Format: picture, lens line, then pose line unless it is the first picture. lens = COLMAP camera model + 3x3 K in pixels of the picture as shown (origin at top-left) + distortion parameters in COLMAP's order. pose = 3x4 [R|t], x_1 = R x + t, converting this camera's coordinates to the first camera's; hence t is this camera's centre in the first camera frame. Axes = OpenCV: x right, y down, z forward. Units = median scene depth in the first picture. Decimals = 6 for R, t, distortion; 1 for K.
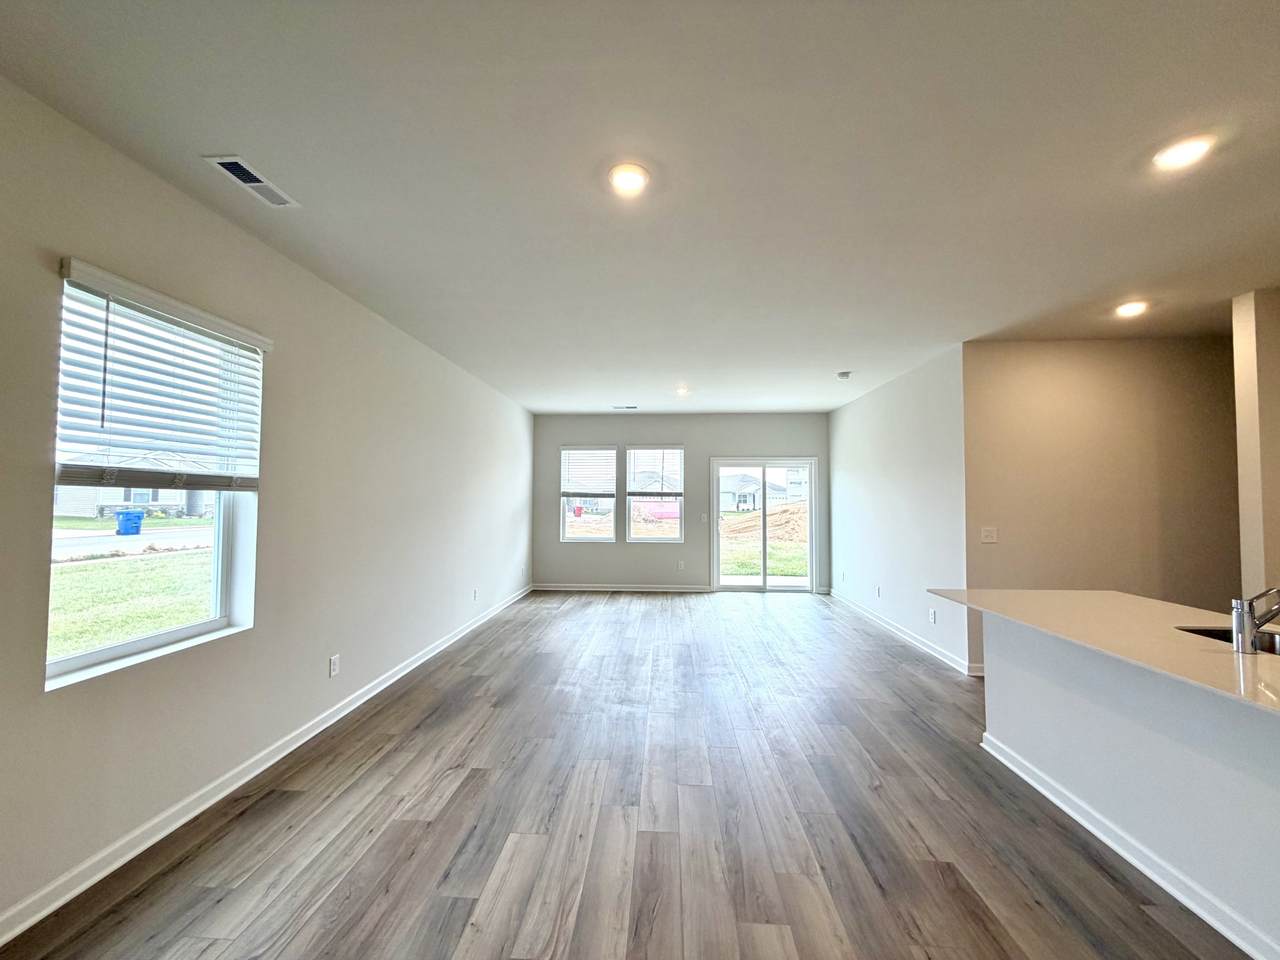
lens RADIAL K [[507.0, 0, 644.5], [0, 507.0, 478.6], [0, 0, 1]] dist [0.000617, -0.000136]
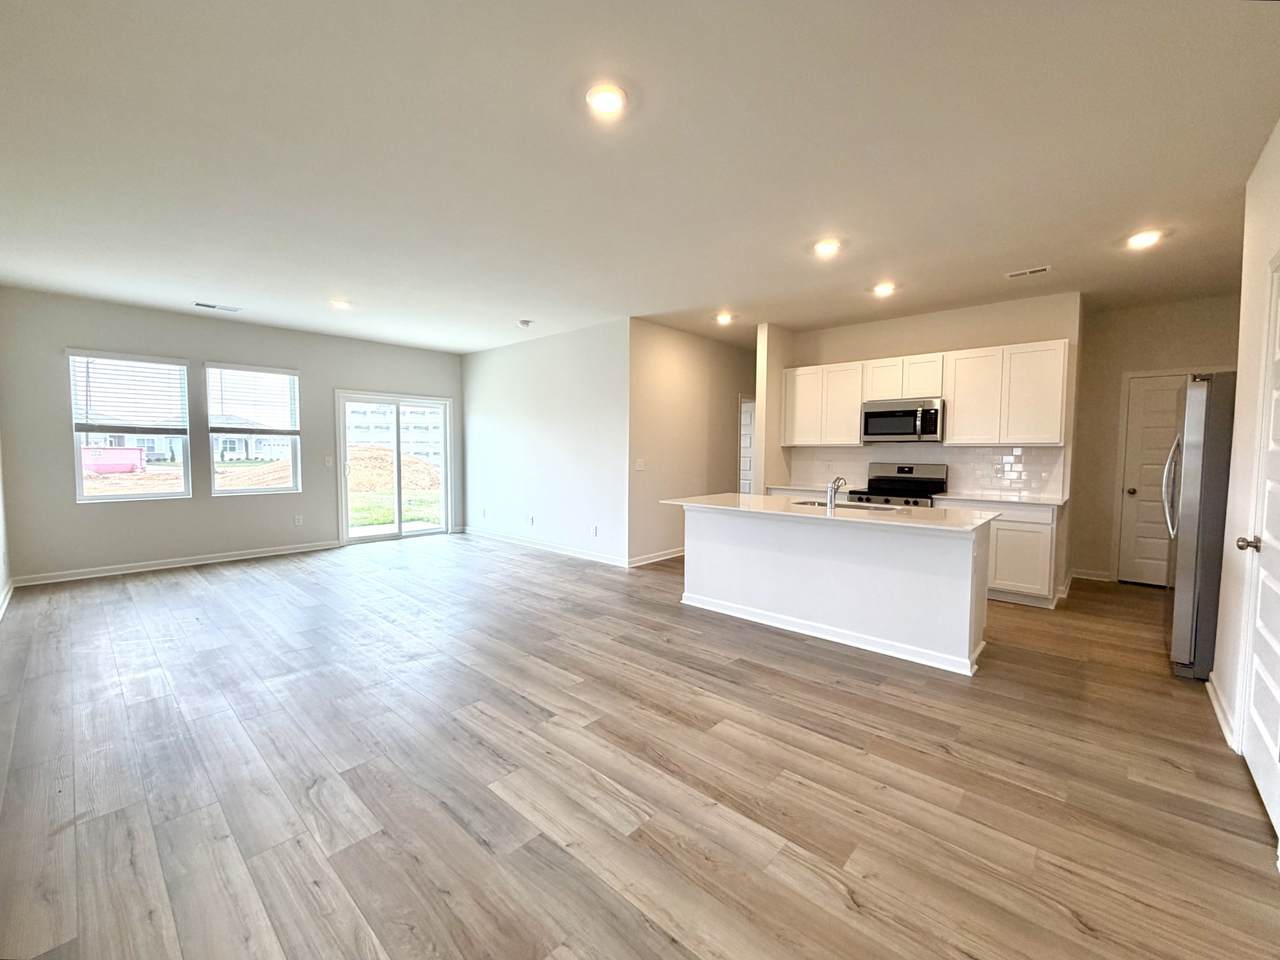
lens RADIAL K [[507.0, 0, 644.5], [0, 507.0, 478.6], [0, 0, 1]] dist [0.000617, -0.000136]
pose [[0.639454, -0.045072, 0.767507, -0.366419], [-0.034028, 0.995643, 0.086821, 0.028803], [-0.768076, -0.081635, 0.635134, 0.119414]]
